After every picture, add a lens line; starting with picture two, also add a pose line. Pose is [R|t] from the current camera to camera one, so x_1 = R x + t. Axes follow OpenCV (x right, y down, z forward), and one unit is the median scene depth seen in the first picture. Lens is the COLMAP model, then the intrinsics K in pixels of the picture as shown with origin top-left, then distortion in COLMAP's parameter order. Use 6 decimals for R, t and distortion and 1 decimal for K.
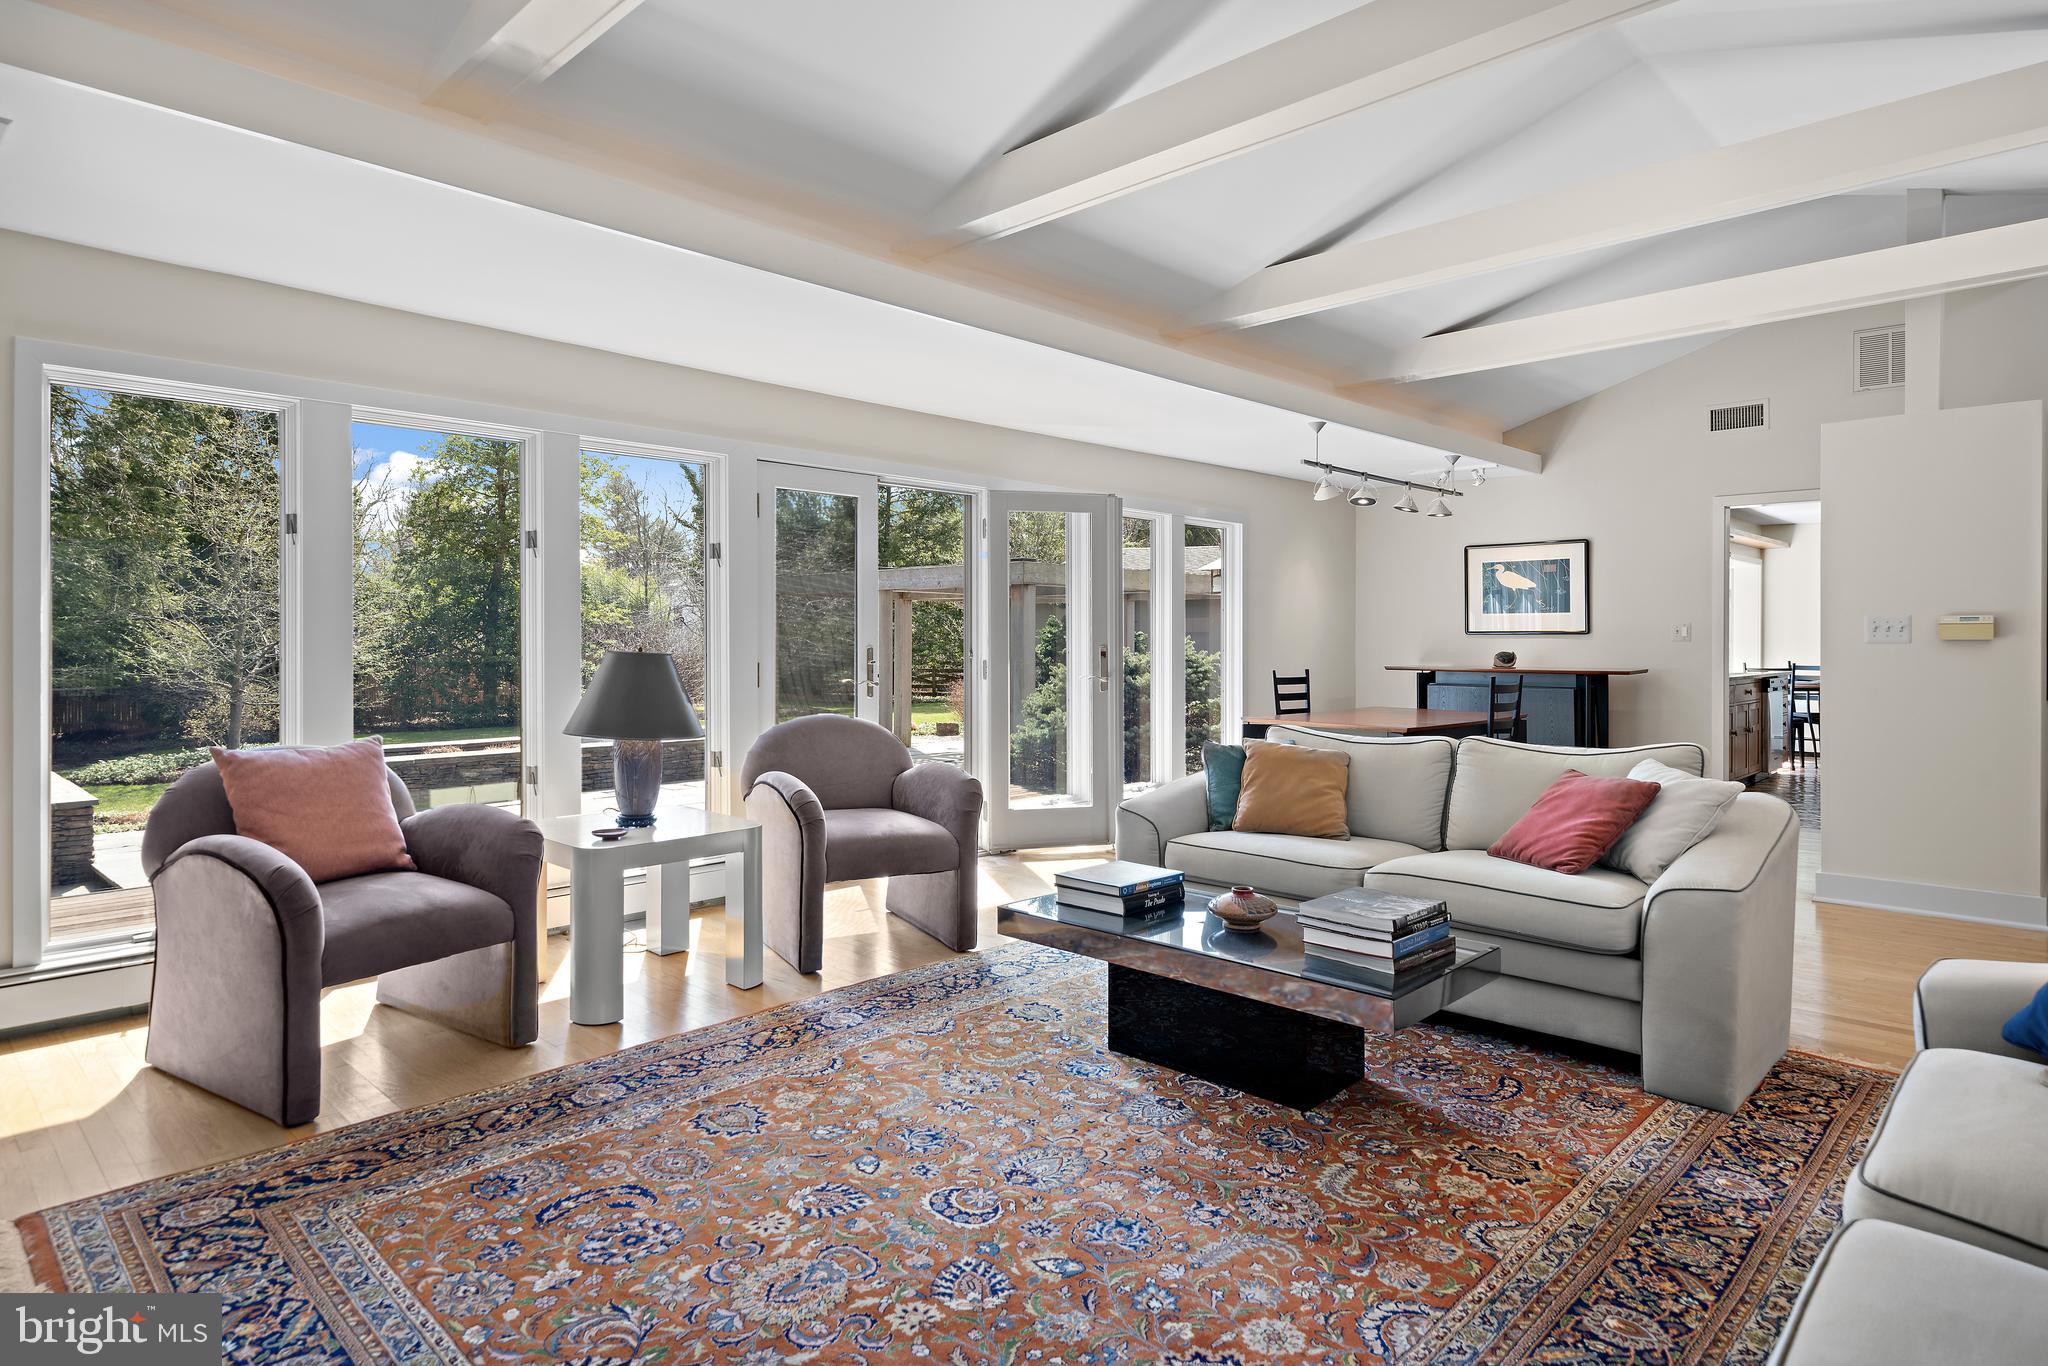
lens RADIAL K [[1145.5, 0, 1019.3], [0, 1145.5, 646.0], [0, 0, 1]] dist [0.000933, -0.000068]
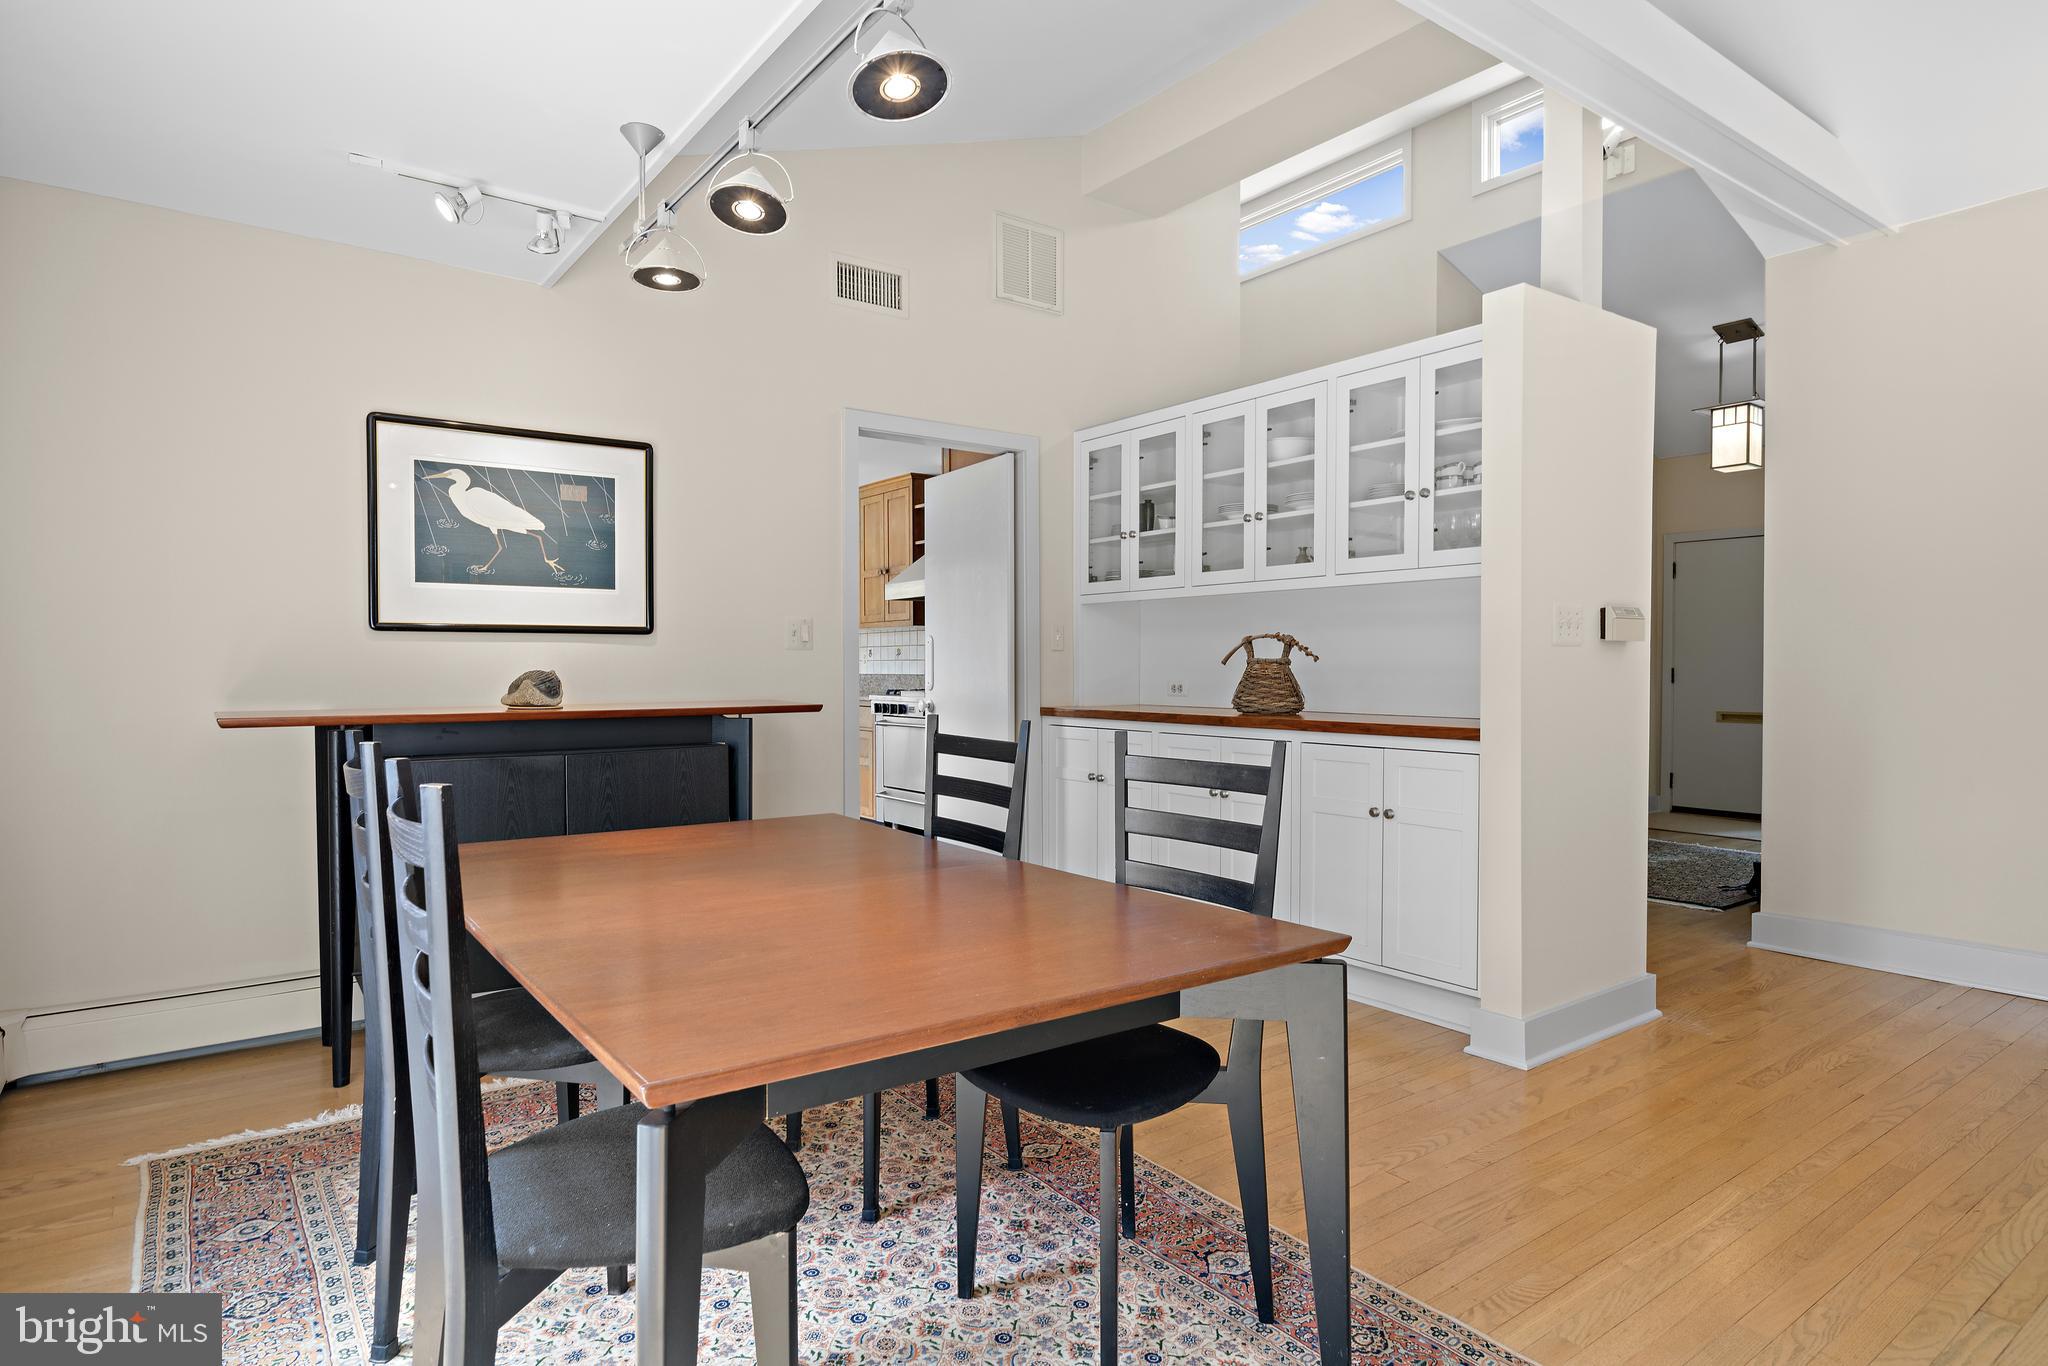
lens RADIAL K [[1113.9, 0, 1023.2], [0, 1113.9, 692.6], [0, 0, 1]] dist [0.003909, 0.000196]
pose [[0.168148, -0.026071, 0.985417, 0.040436], [0.008798, 0.999650, 0.024946, 0.004216], [-0.985723, 0.004475, 0.168318, 0.740591]]
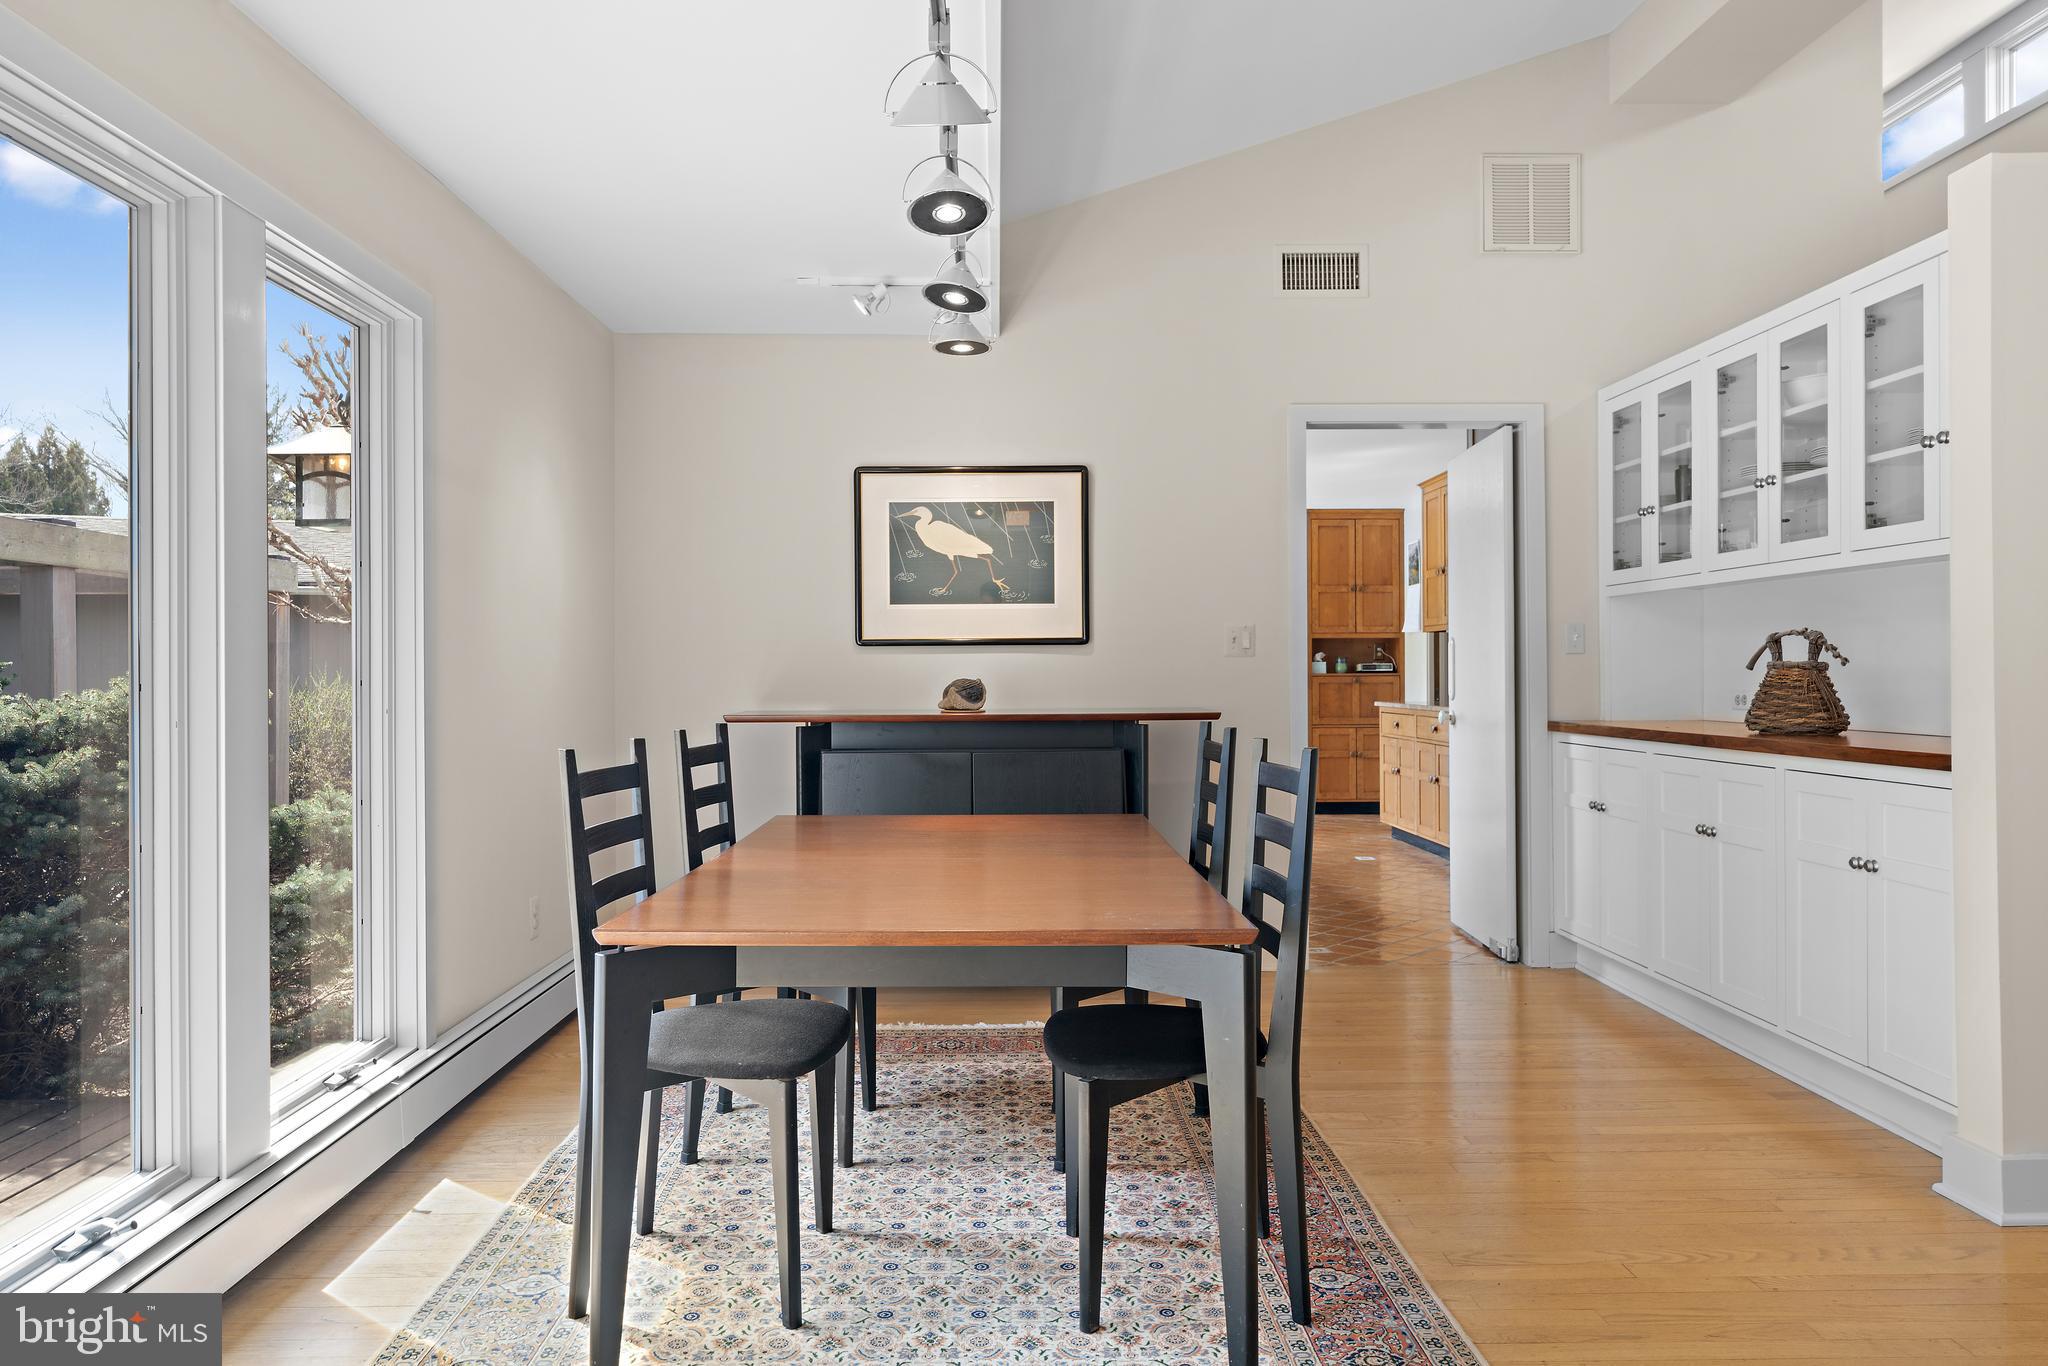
lens RADIAL K [[1326.3, 0, 1024.0], [0, 1326.3, 683.0], [0, 0, 1]] dist [0.006161, 0.001023]
pose [[0.705868, -0.009477, 0.708280, 0.037212], [0.011748, 0.999930, 0.001671, 0.005988], [-0.708246, 0.007141, 0.705930, 0.572405]]
